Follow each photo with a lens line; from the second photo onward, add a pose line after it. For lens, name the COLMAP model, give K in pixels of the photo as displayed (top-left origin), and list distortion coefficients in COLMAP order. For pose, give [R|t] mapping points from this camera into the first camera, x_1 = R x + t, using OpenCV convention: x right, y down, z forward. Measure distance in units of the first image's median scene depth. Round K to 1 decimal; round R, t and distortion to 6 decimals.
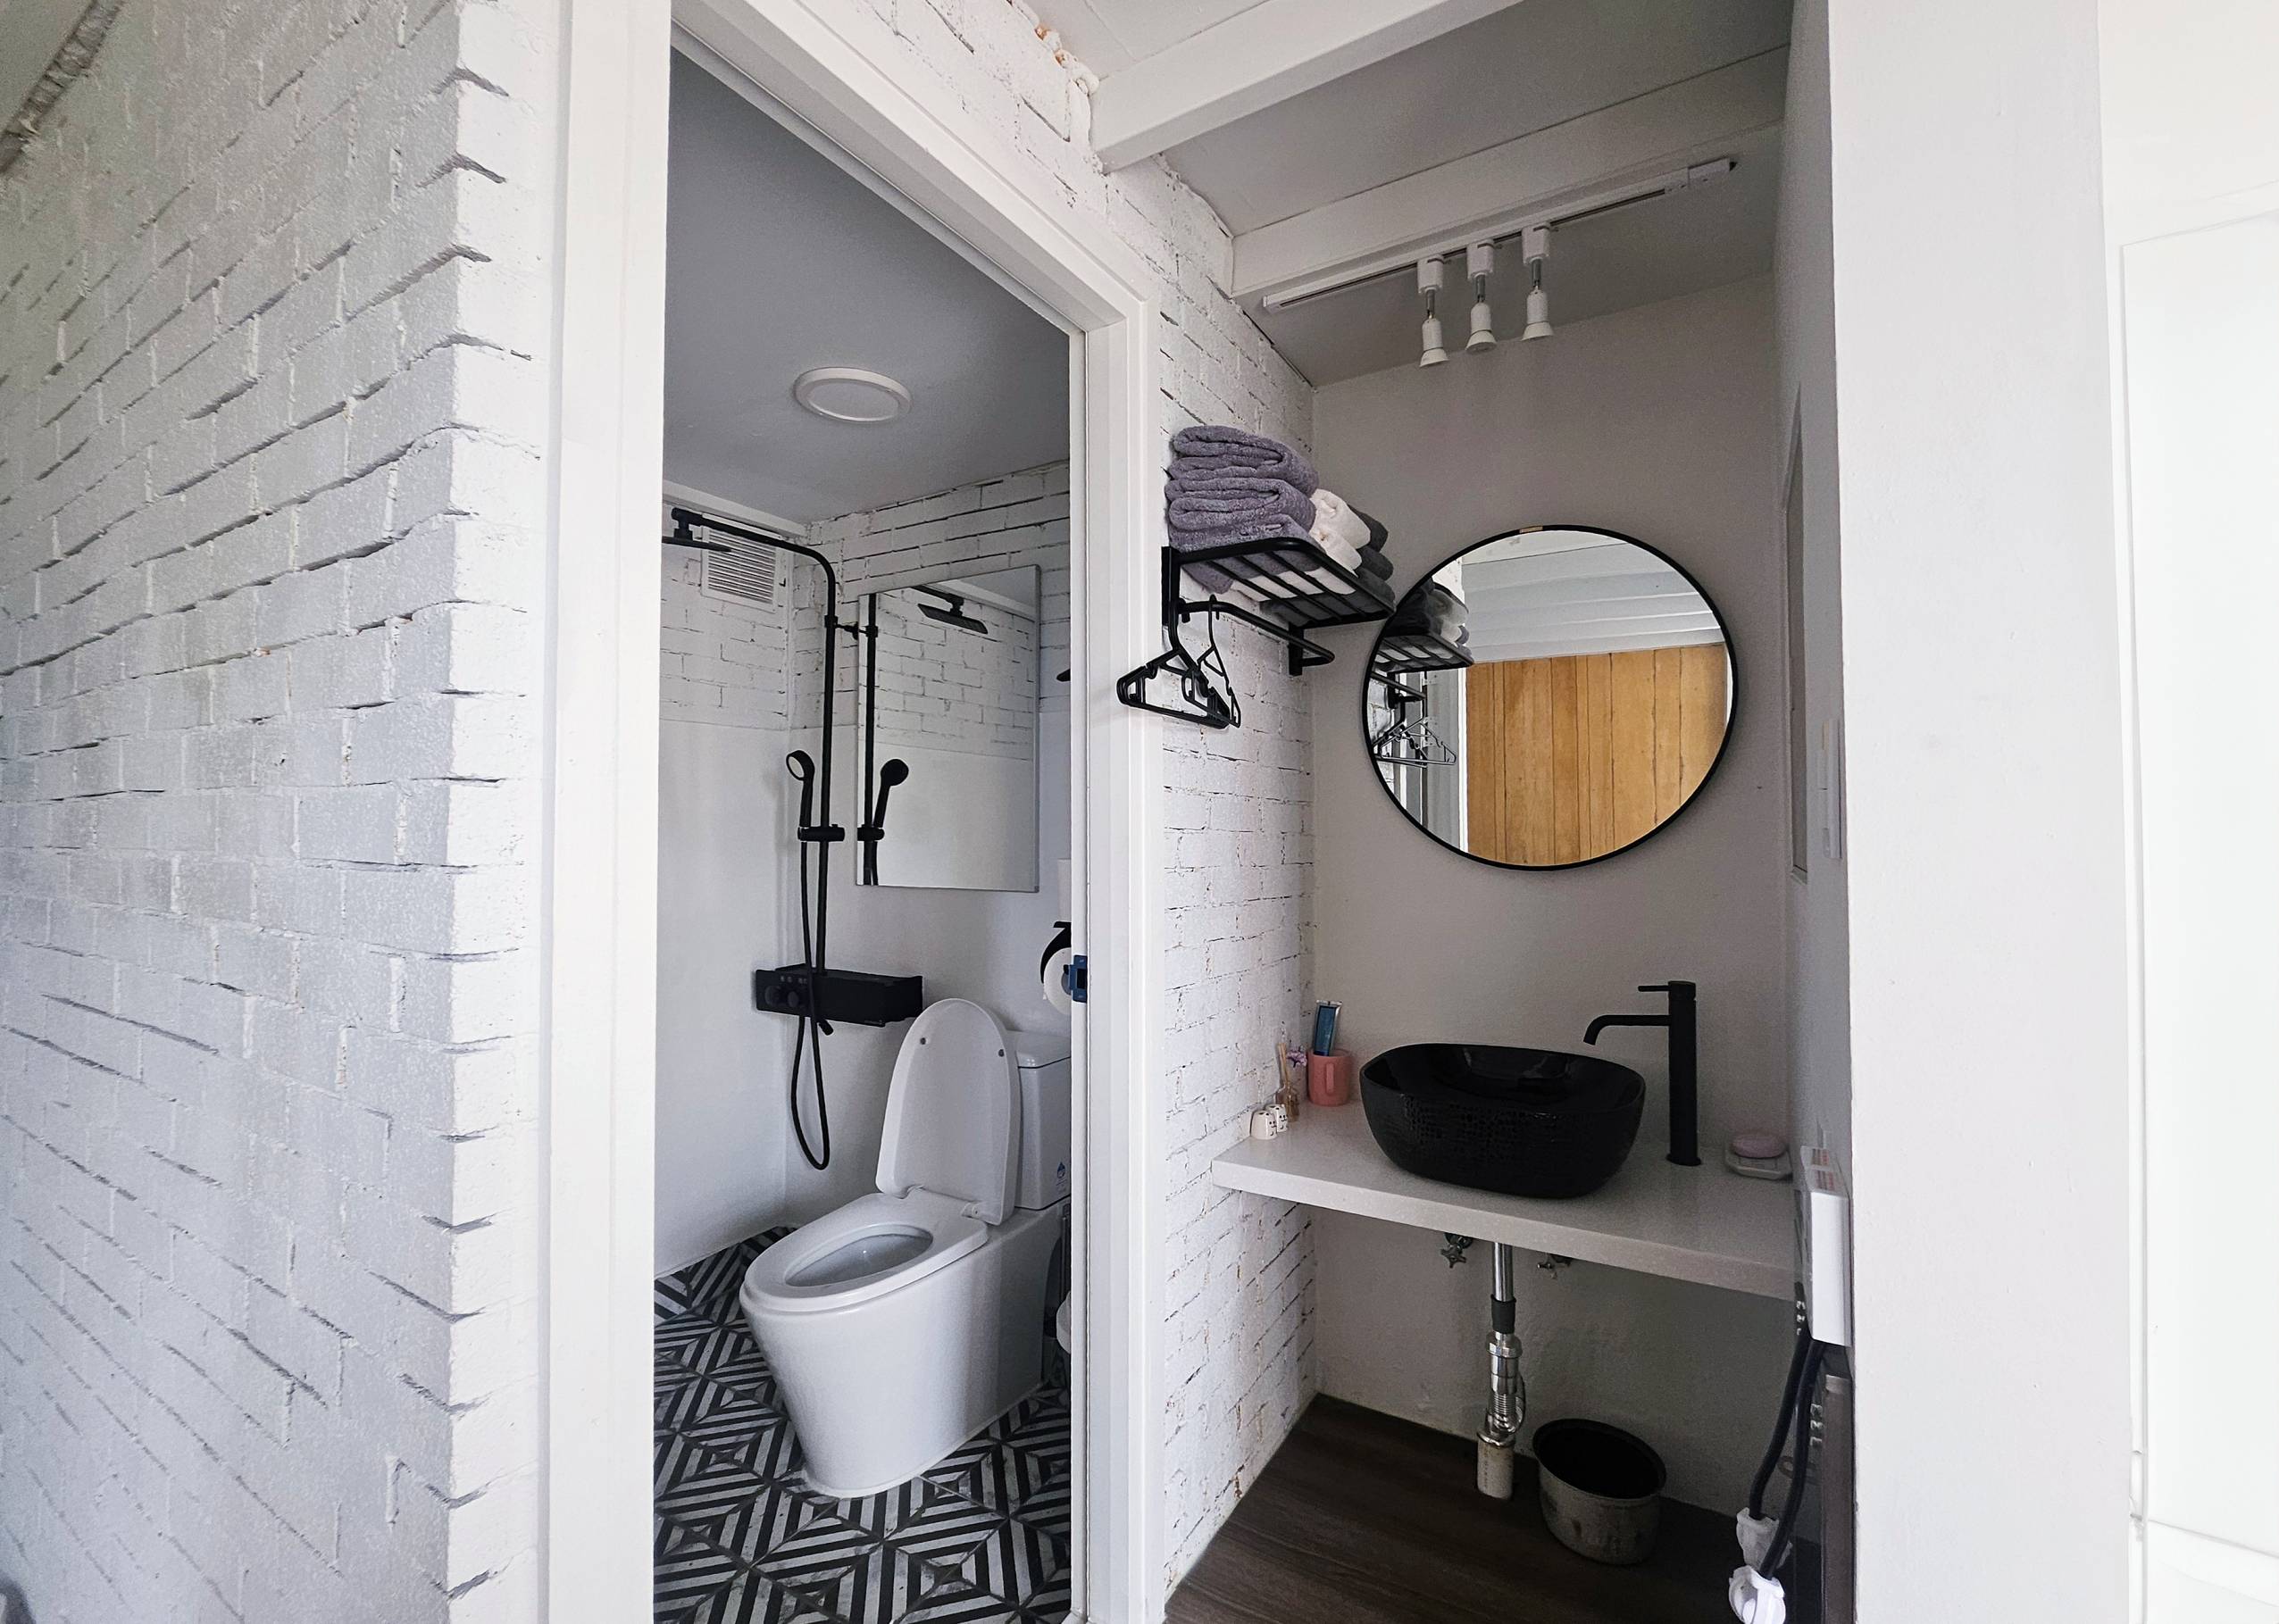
lens RADIAL K [[987.9, 0, 1136.1], [0, 987.9, 804.6], [0, 0, 1]] dist [-0.005083, -0.000195]
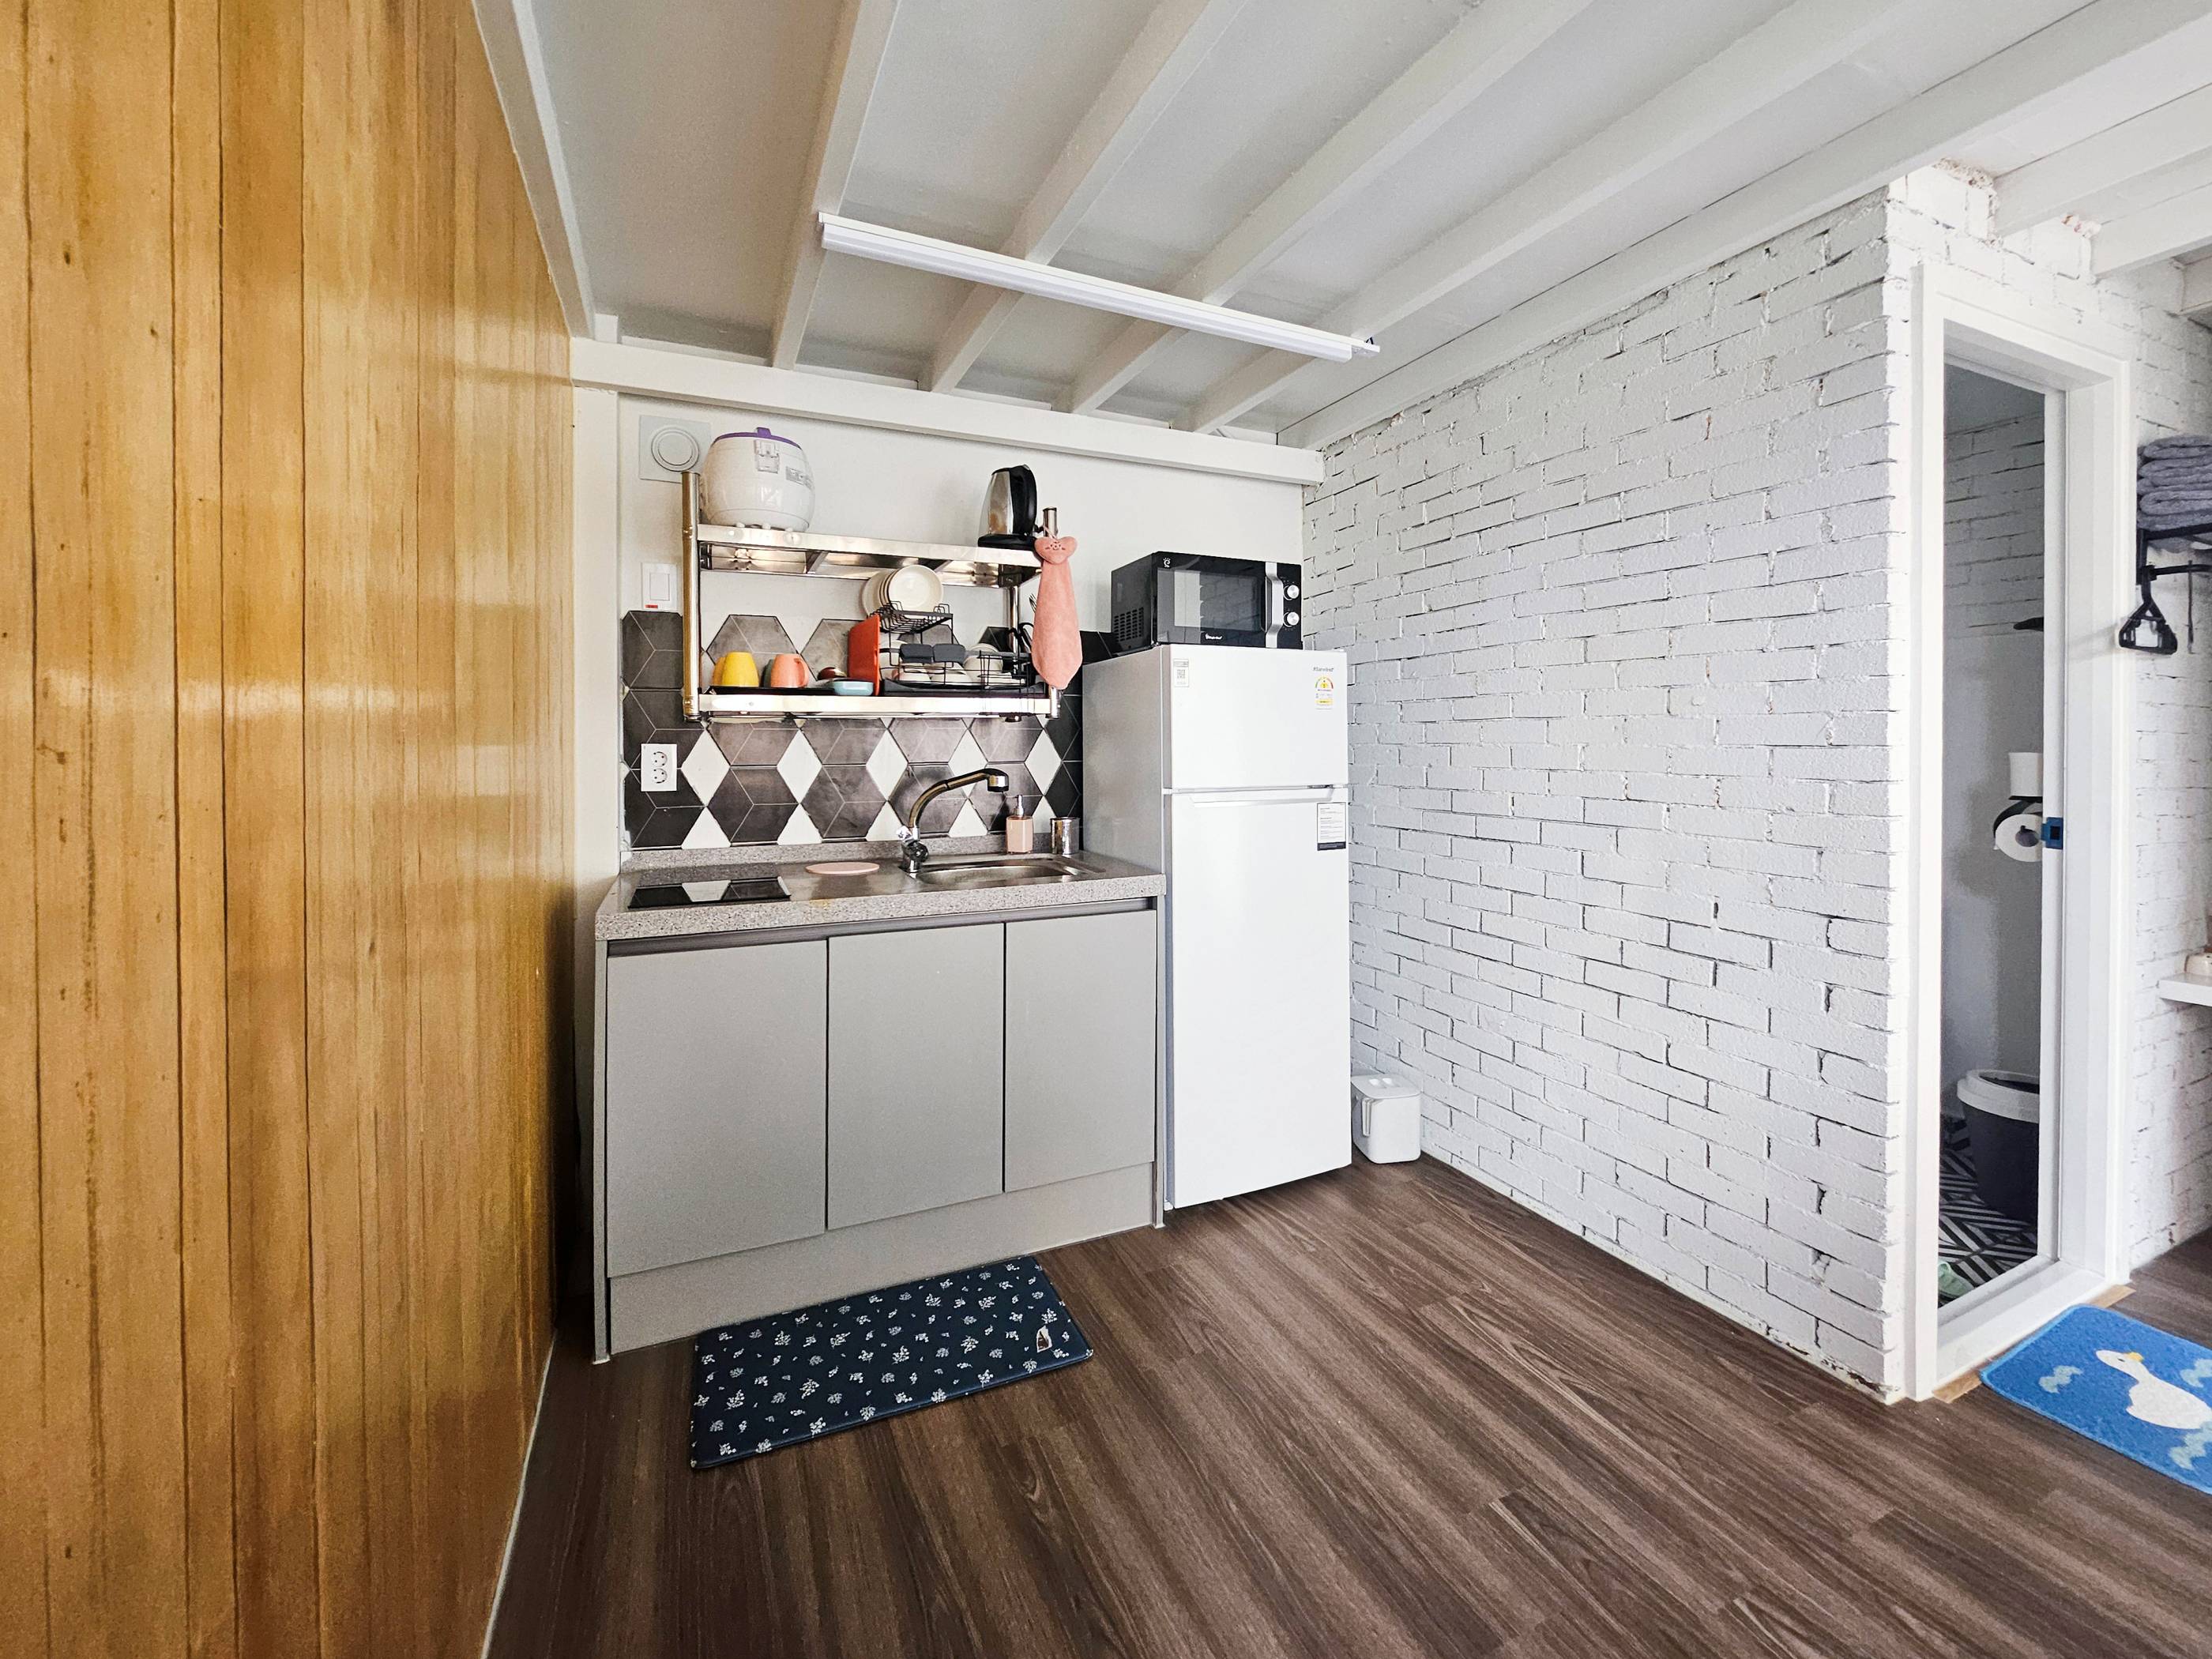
lens RADIAL K [[888.0, 0, 1050.0], [0, 888.0, 741.2], [0, 0, 1]] dist [0.000761, -0.001326]
pose [[0.820438, 0.000494, -0.571735, -0.517139], [0.016034, 0.999586, 0.023872, -0.016568], [0.571510, -0.028753, 0.820091, -0.918292]]
